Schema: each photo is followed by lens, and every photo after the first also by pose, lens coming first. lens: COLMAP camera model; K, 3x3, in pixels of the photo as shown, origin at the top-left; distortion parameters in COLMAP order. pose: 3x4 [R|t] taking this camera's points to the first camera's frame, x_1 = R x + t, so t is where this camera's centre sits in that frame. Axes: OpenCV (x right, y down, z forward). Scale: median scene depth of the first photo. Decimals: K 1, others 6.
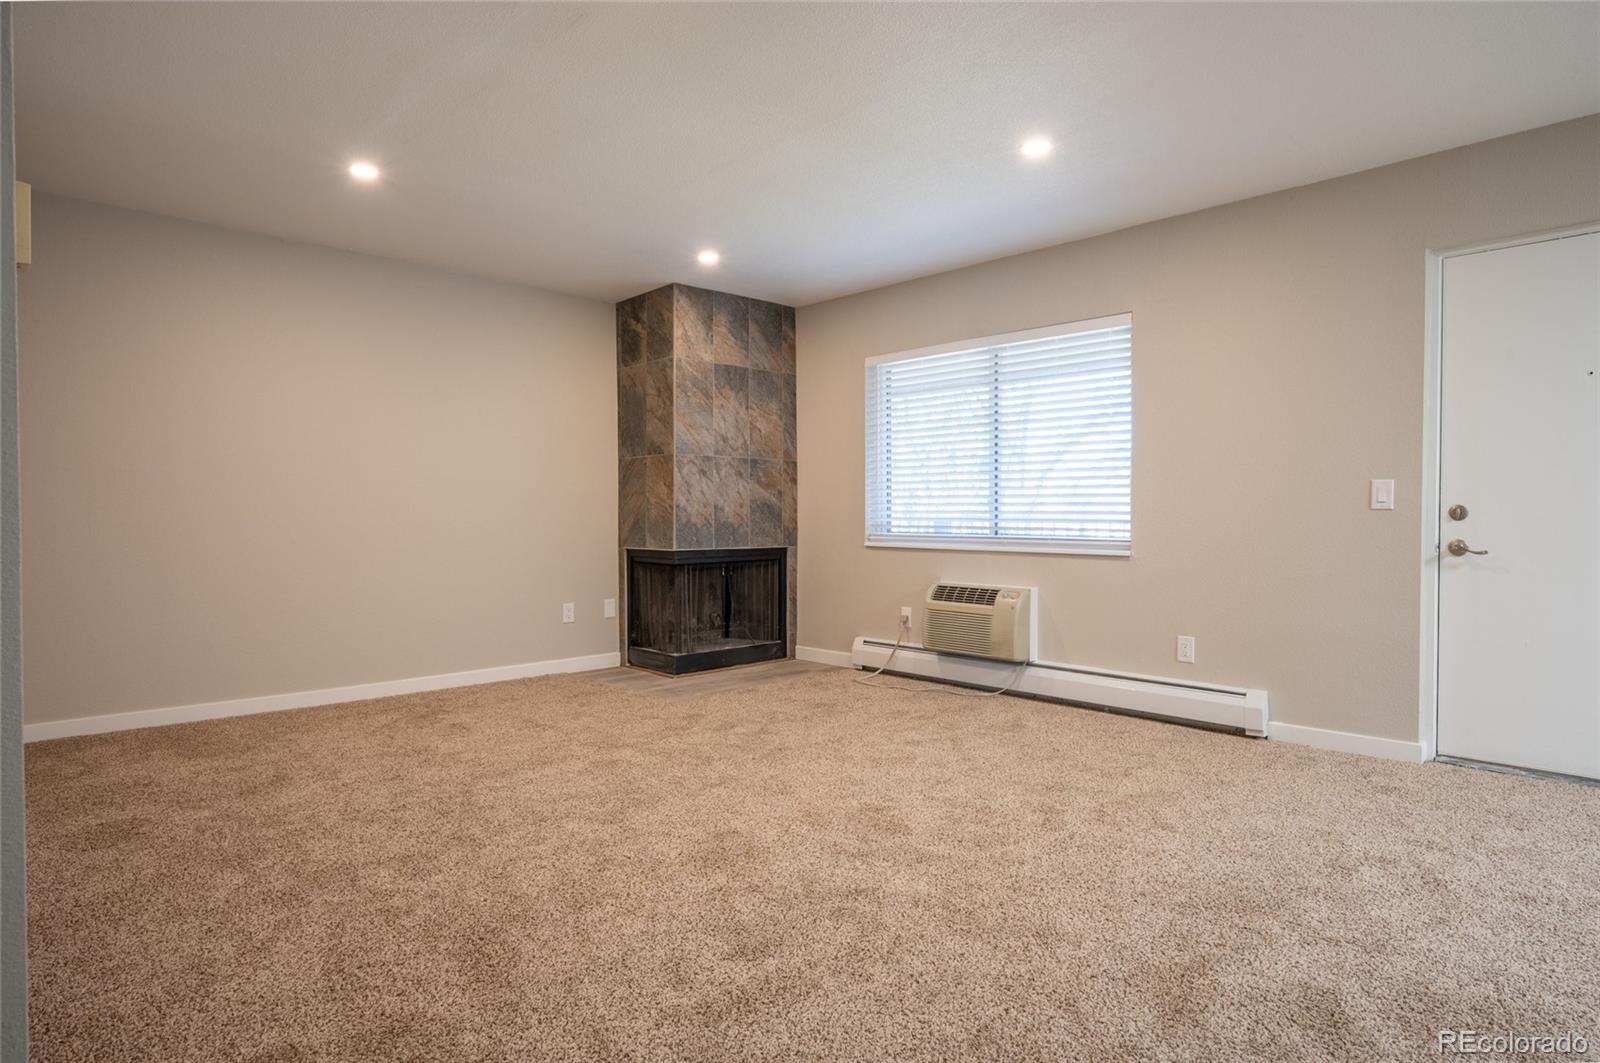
lens RADIAL K [[896.5, 0, 800.0], [0, 896.5, 531.5], [0, 0, 1]] dist [-0.000093, -0.000011]
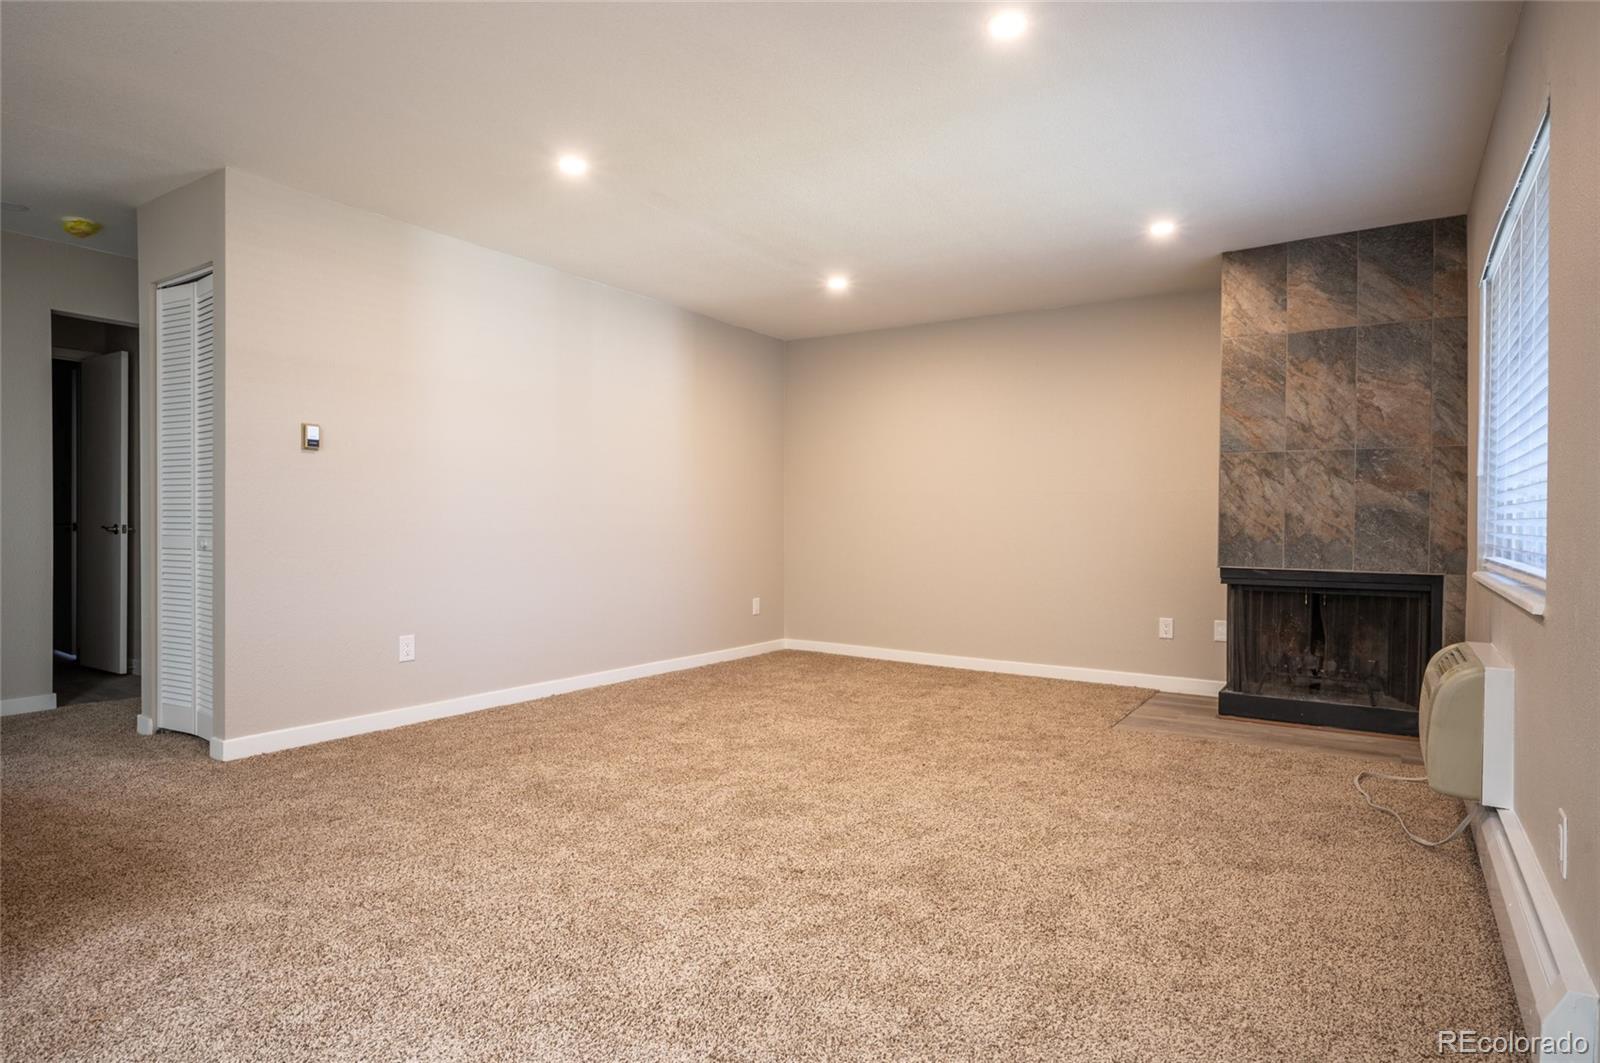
lens RADIAL K [[869.1, 0, 800.0], [0, 869.1, 531.5], [0, 0, 1]] dist [-0.000856, -0.000161]
pose [[0.214027, 0.010221, -0.976774, 0.545393], [-0.028980, 0.999572, 0.004109, -0.004282], [0.976398, 0.027428, 0.214232, 0.409827]]
